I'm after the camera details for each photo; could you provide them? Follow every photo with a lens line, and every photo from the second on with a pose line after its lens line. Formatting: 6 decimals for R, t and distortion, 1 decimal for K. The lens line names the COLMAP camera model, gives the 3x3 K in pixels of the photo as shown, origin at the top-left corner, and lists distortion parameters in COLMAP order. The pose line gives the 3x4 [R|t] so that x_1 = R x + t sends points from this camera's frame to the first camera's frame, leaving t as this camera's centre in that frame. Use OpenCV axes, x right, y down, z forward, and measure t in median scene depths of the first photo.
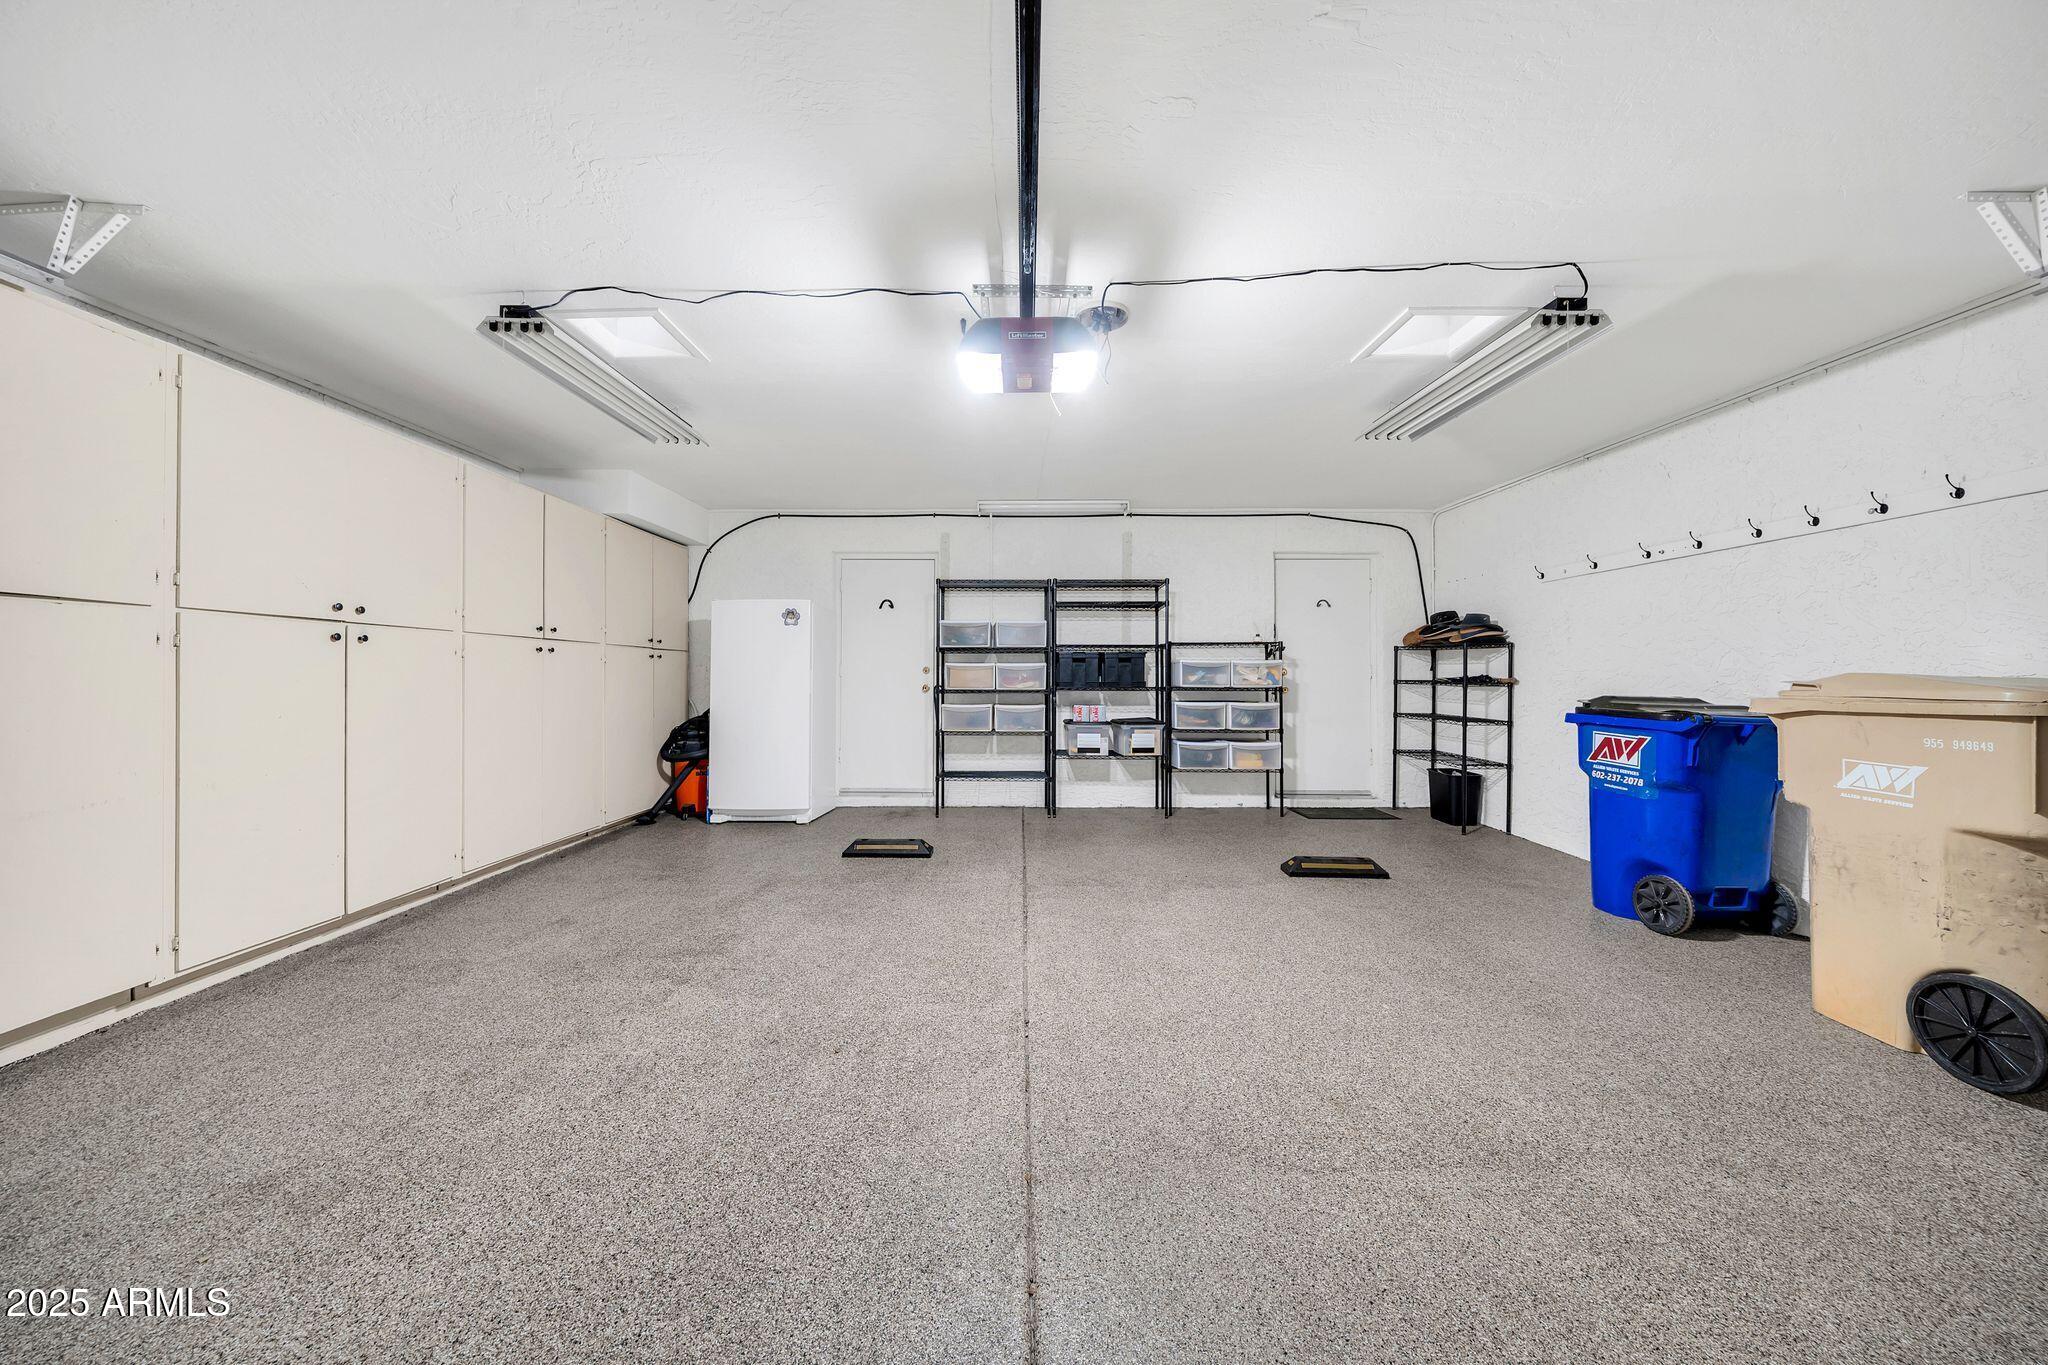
lens RADIAL K [[696.4, 0, 1015.6], [0, 696.4, 666.5], [0, 0, 1]] dist [-0.001861, -0.000051]
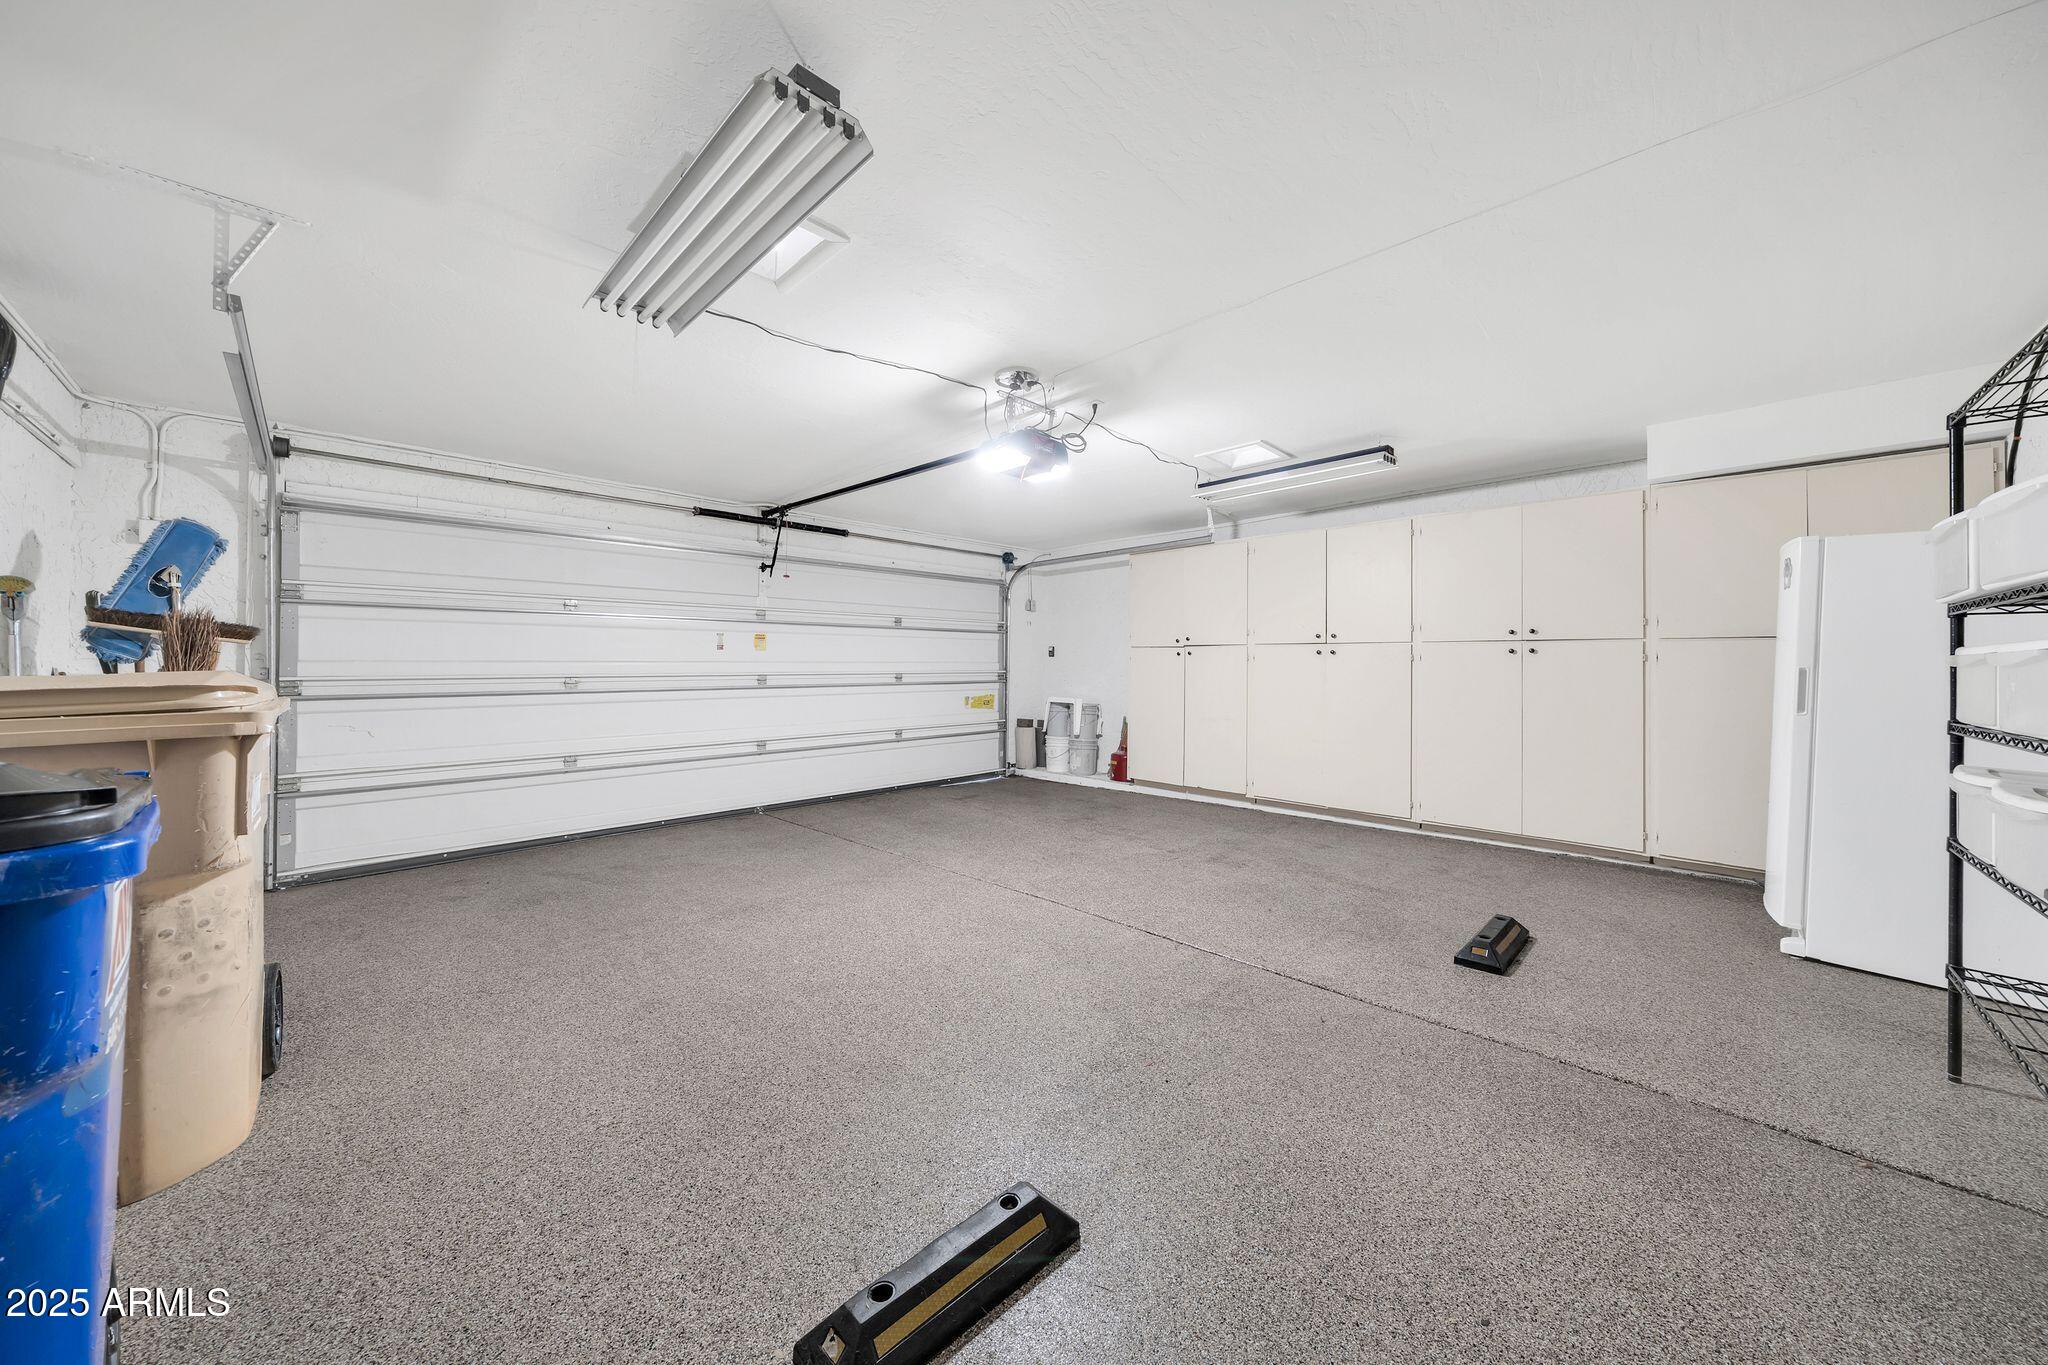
lens RADIAL K [[696.4, 0, 1015.6], [0, 696.4, 666.5], [0, 0, 1]] dist [-0.001861, -0.000051]
pose [[-0.696843, -0.005108, -0.717206, 1.065028], [-0.000703, 0.999979, -0.006439, 0.005720], [0.717224, -0.003983, -0.696832, 1.985393]]
